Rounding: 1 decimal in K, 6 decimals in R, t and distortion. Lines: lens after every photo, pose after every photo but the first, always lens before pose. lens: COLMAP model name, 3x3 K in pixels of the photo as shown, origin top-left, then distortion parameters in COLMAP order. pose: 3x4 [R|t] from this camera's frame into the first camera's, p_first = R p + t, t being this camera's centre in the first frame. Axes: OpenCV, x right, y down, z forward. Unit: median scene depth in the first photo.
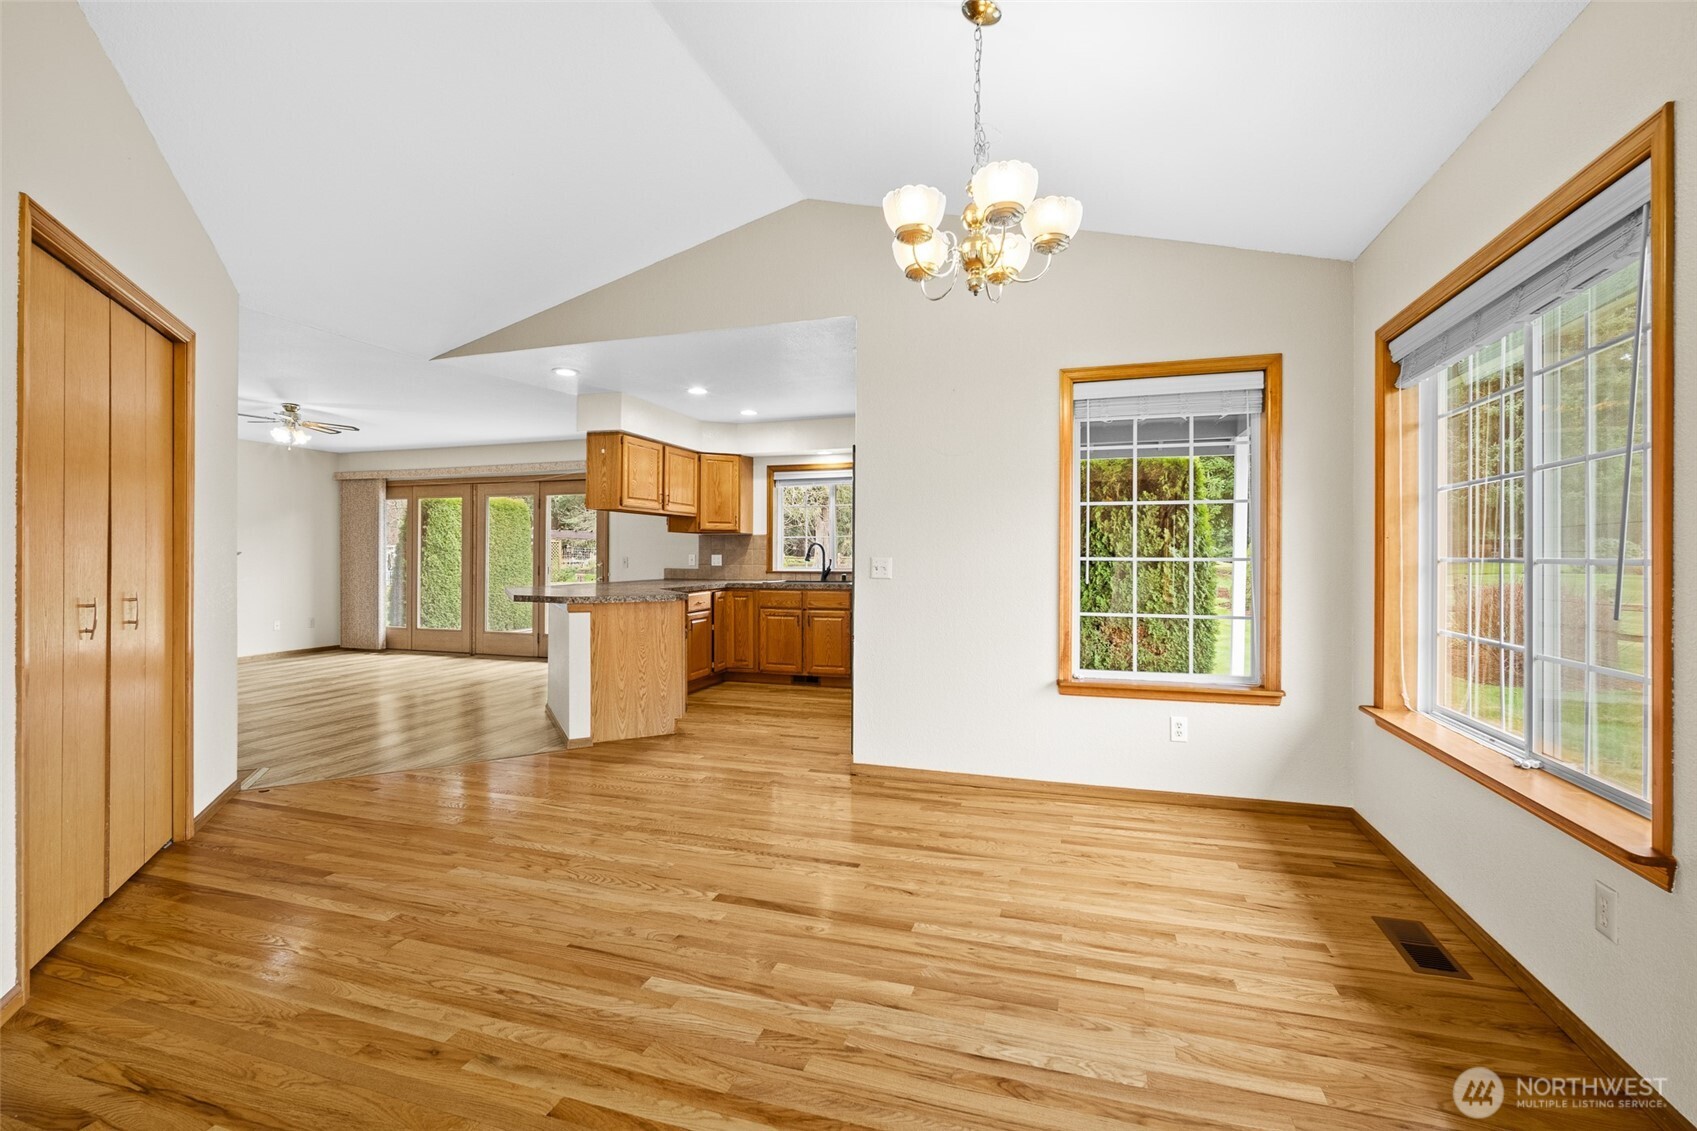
lens RADIAL K [[746.1, 0, 850.1], [0, 746.1, 555.3], [0, 0, 1]] dist [-0.011650, 0.004948]
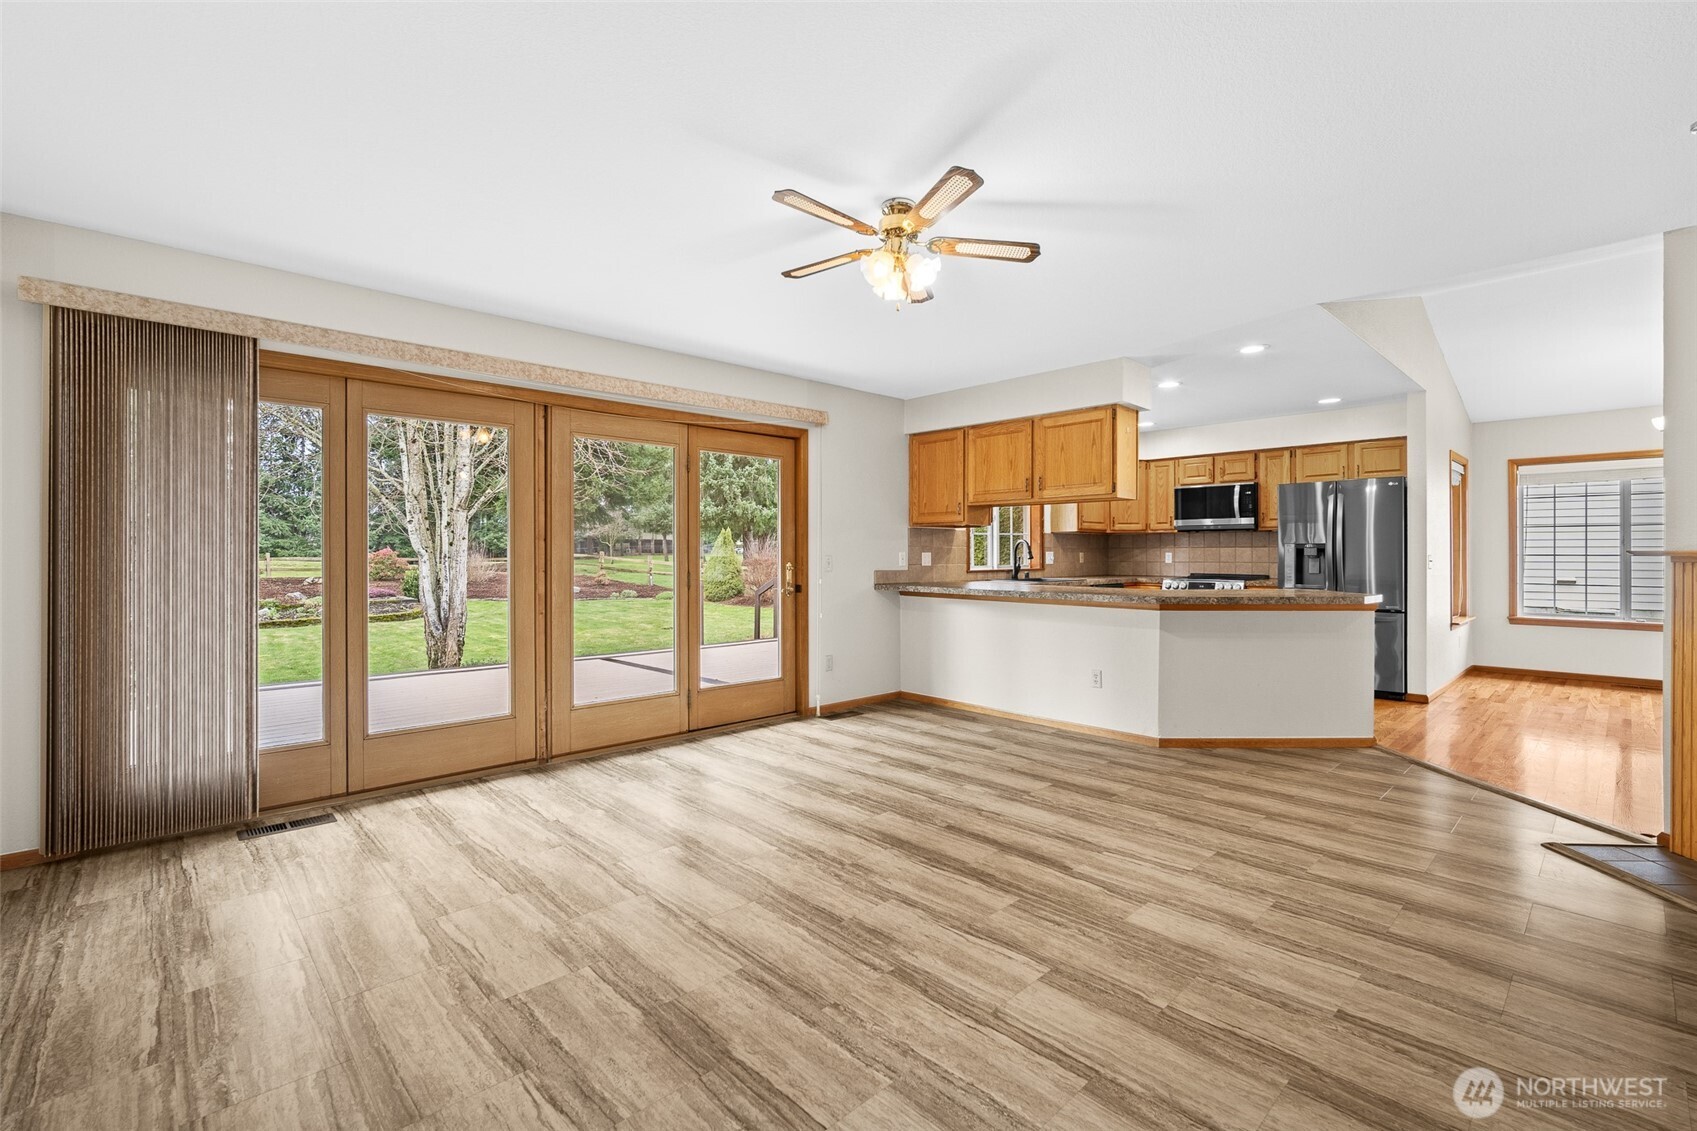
lens RADIAL K [[746.1, 0, 852.1], [0, 746.1, 559.4], [0, 0, 1]] dist [-0.011650, 0.004948]
pose [[0.479554, -0.009745, 0.877458, -1.055487], [-0.000933, 0.999932, 0.011615, -0.002970], [-0.877512, -0.006389, 0.479513, 0.751073]]
